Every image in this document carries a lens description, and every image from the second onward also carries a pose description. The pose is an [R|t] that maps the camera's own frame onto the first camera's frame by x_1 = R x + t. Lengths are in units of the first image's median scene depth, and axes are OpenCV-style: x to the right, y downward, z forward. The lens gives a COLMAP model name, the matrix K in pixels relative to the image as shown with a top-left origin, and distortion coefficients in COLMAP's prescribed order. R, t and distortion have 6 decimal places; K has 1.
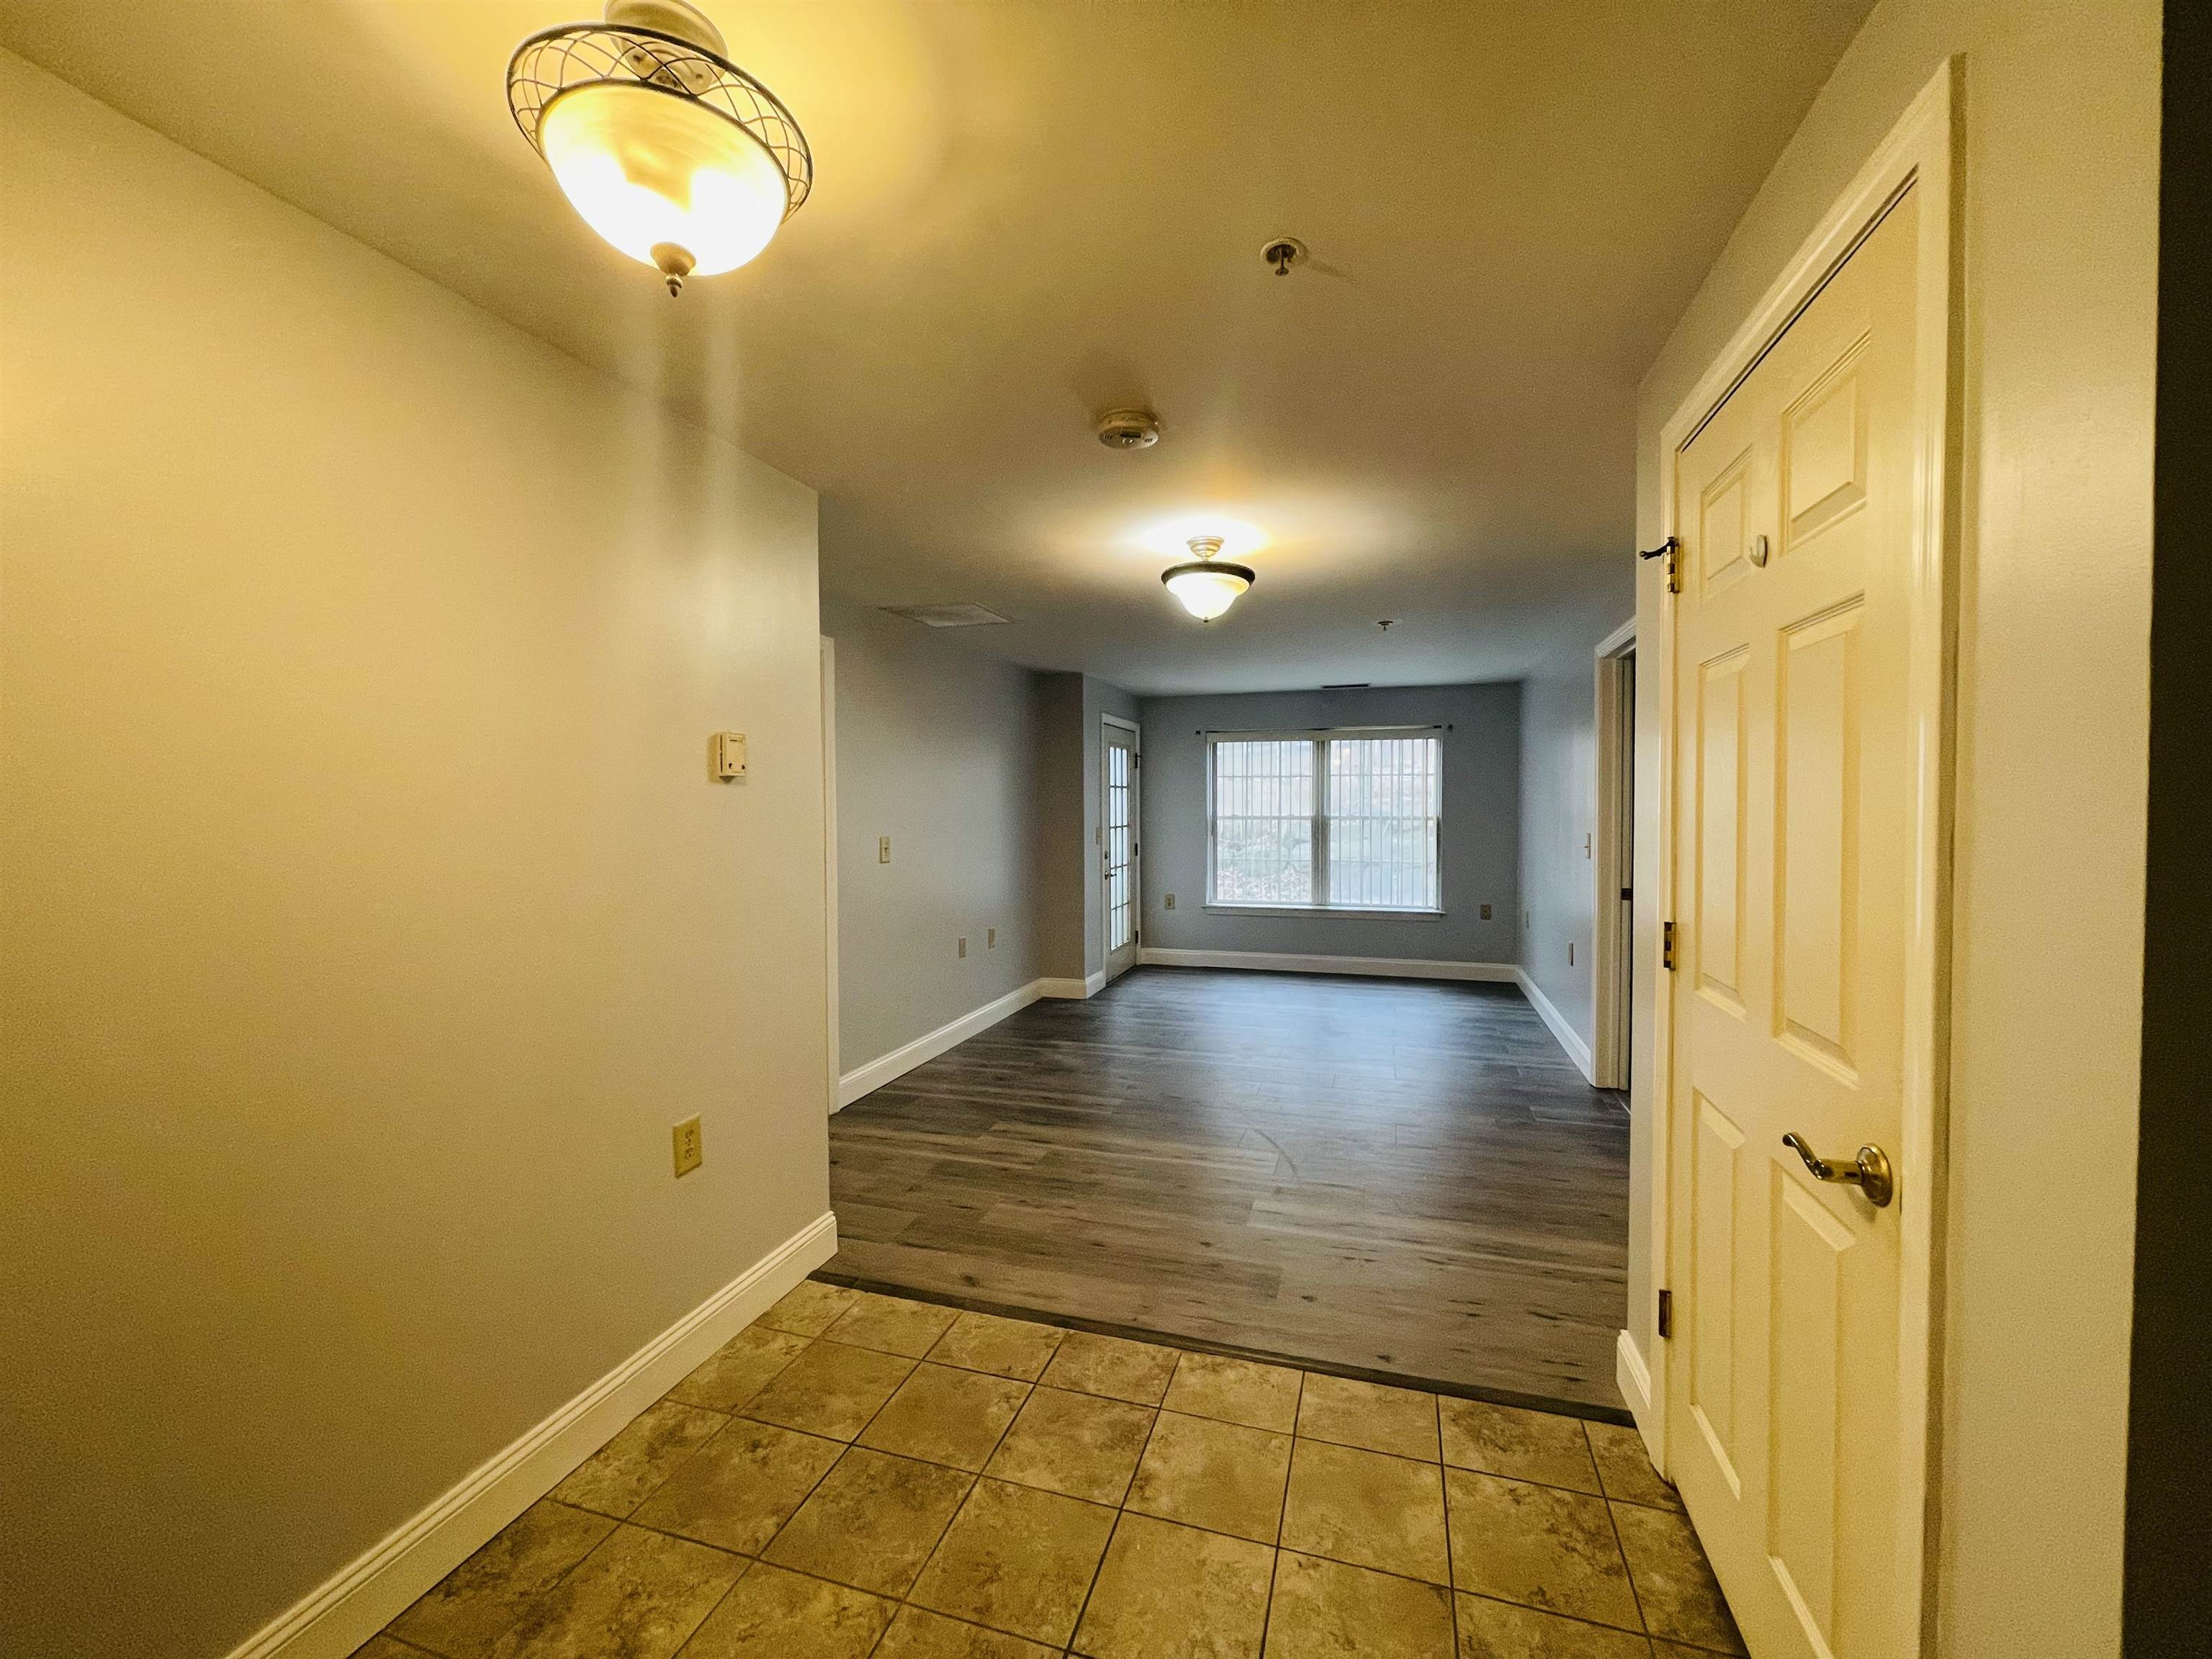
lens RADIAL K [[901.4, 0, 1089.6], [0, 901.4, 826.7], [0, 0, 1]] dist [0.002983, -0.000326]
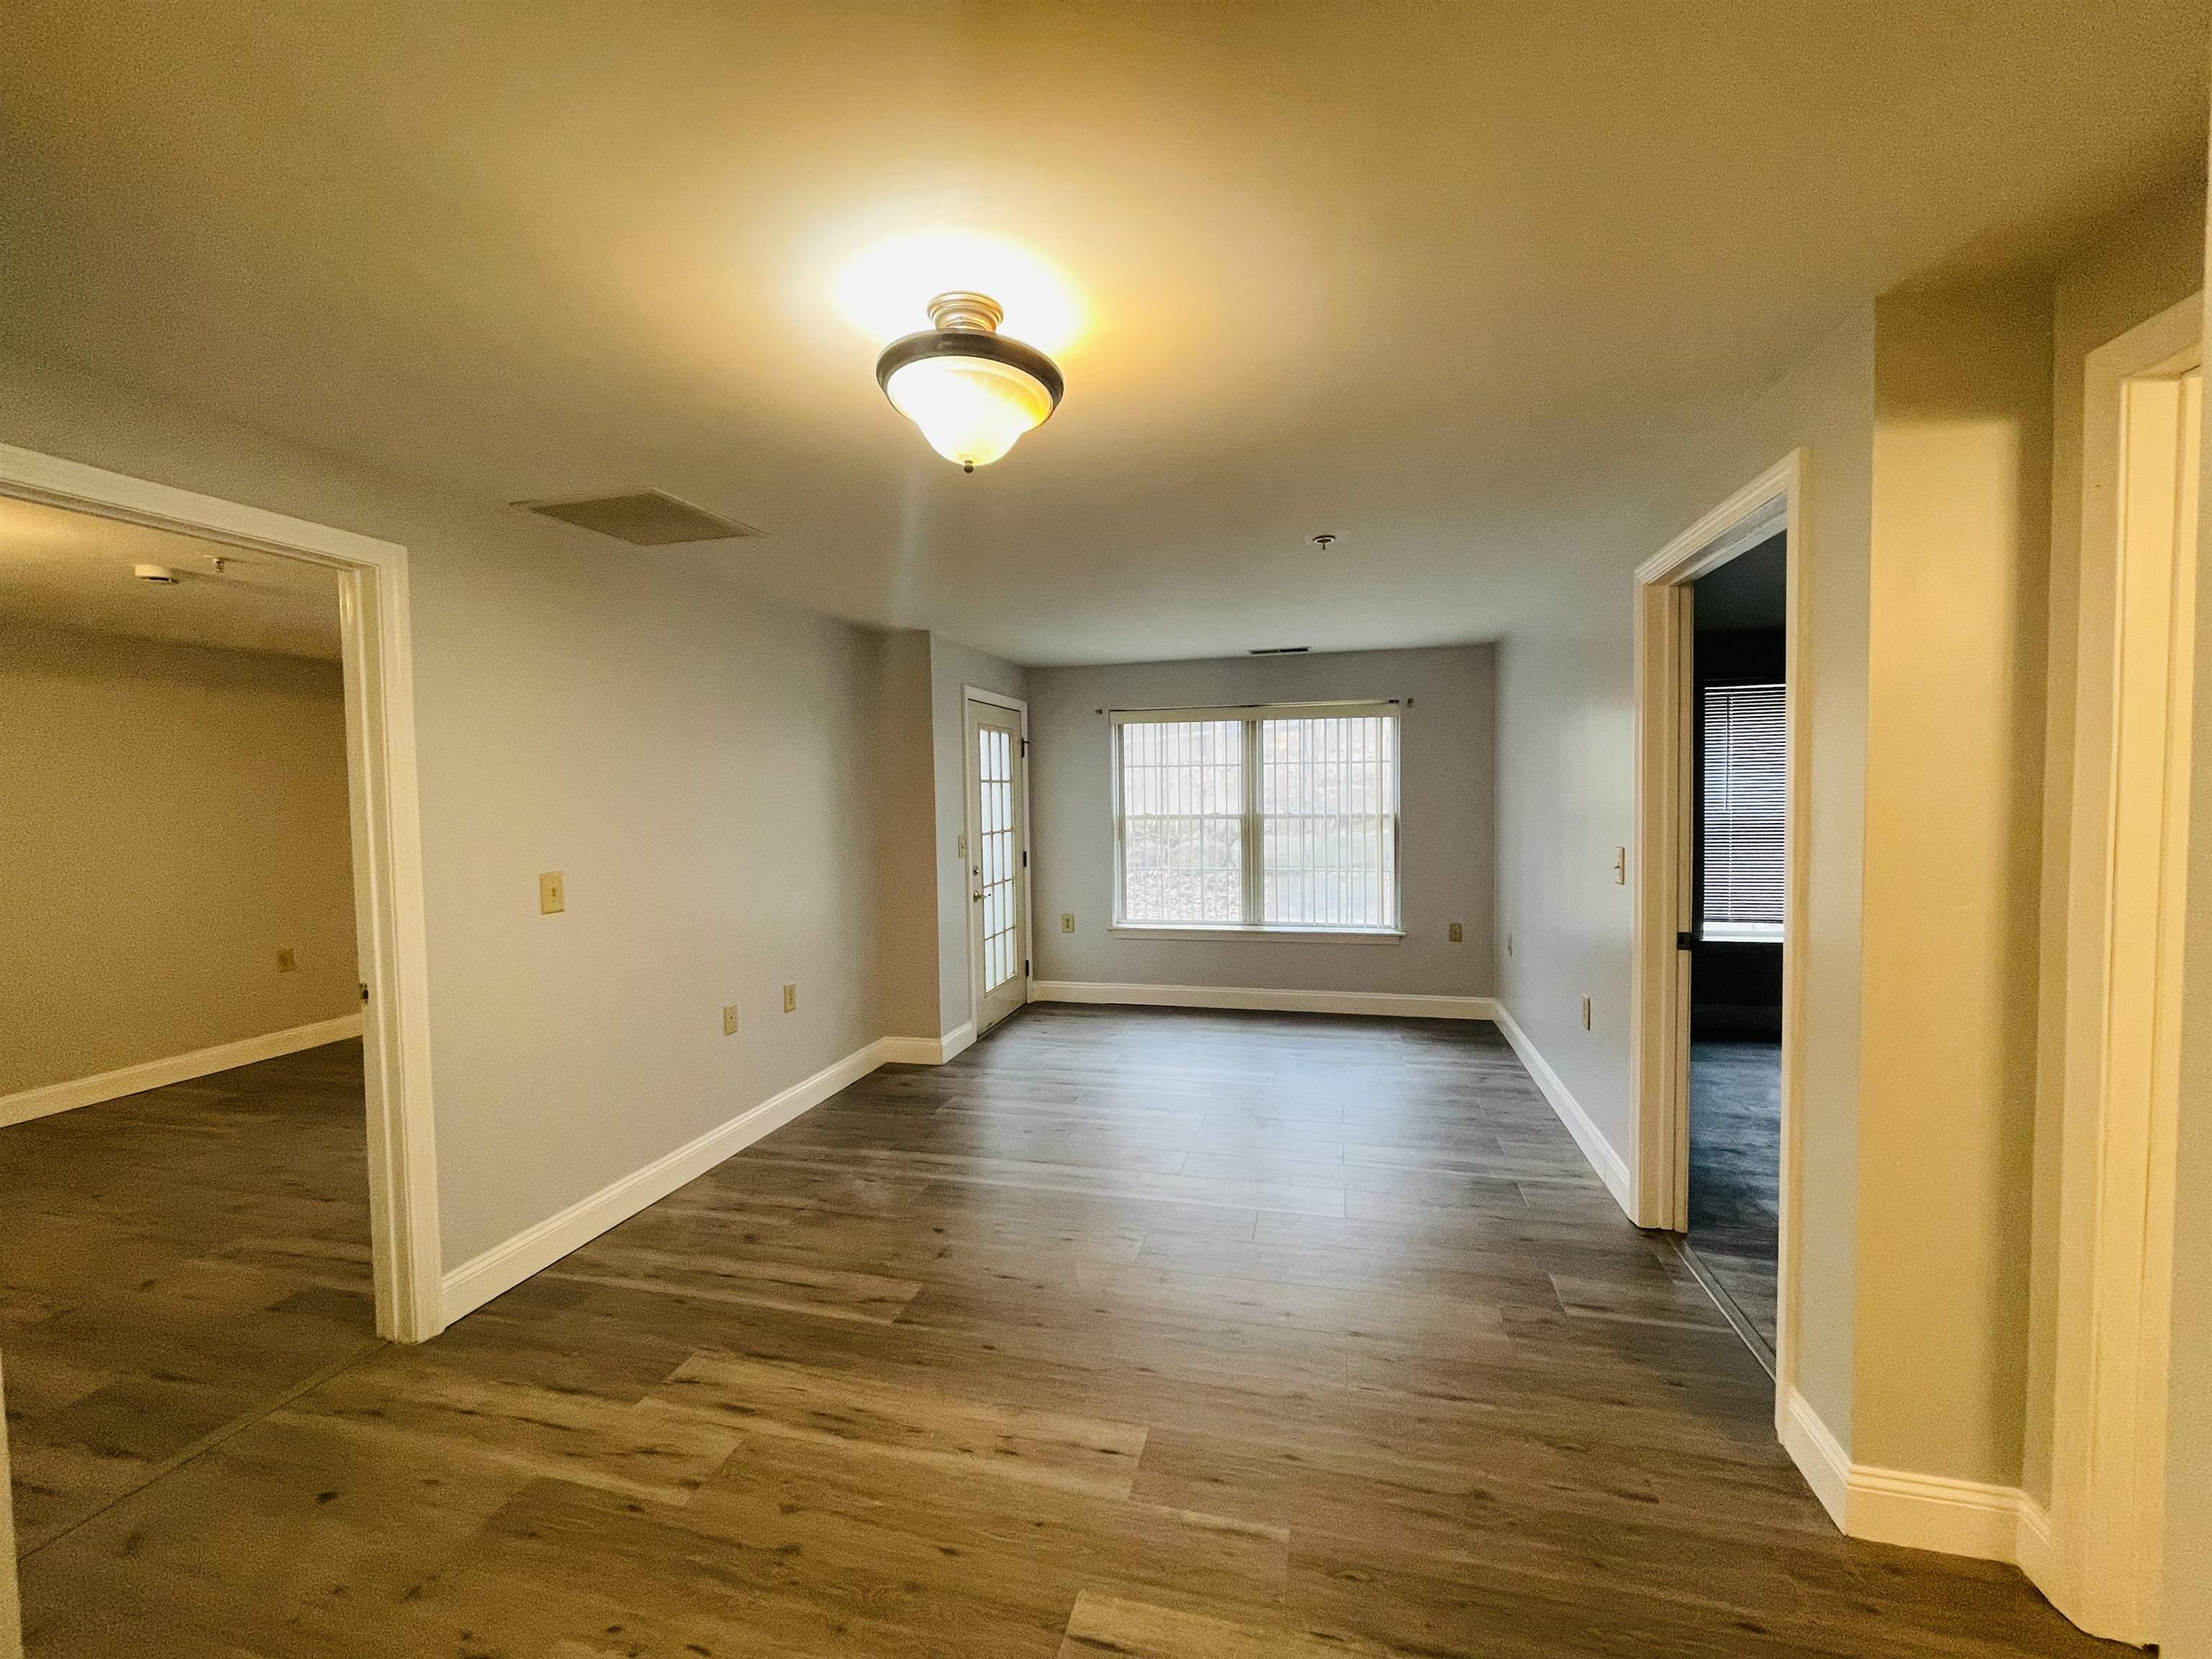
lens RADIAL K [[901.4, 0, 1099.5], [0, 901.4, 824.5], [0, 0, 1]] dist [0.002983, -0.000326]
pose [[0.998117, -0.014355, 0.059633, 0.081012], [0.013660, 0.999834, 0.012036, -0.015955], [-0.059796, -0.011199, 0.998148, 0.232172]]
